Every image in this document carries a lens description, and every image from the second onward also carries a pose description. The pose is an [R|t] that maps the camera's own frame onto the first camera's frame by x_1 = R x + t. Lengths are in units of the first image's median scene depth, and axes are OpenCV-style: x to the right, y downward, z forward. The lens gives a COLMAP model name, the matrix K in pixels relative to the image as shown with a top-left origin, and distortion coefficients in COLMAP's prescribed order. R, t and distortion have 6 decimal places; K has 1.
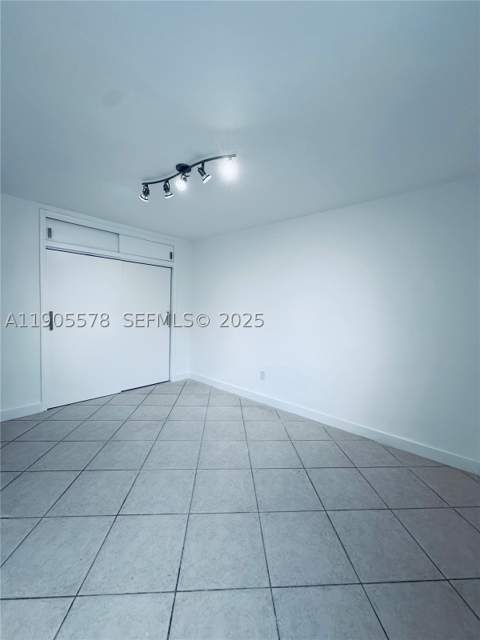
lens RADIAL K [[255.5, 0, 240.0], [0, 255.5, 320.0], [0, 0, 1]] dist [-0.003315, 0.000049]
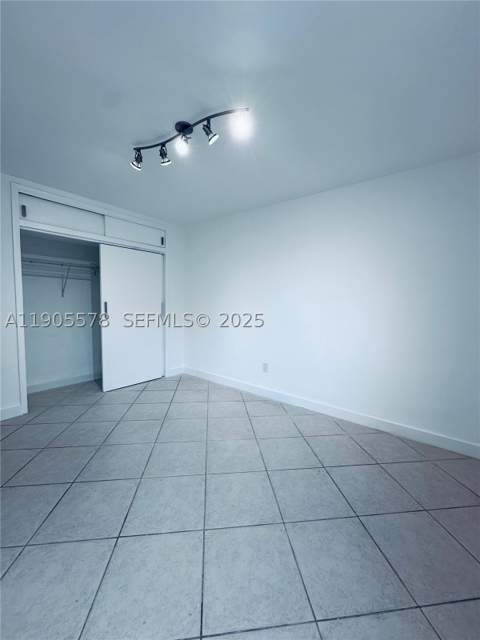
lens RADIAL K [[255.5, 0, 240.0], [0, 255.5, 320.0], [0, 0, 1]] dist [-0.003315, 0.000049]
pose [[0.998545, -0.015459, 0.051662, -0.093809], [0.014238, 0.999612, 0.023922, 0.032328], [-0.052012, -0.023151, 0.998378, 0.131397]]
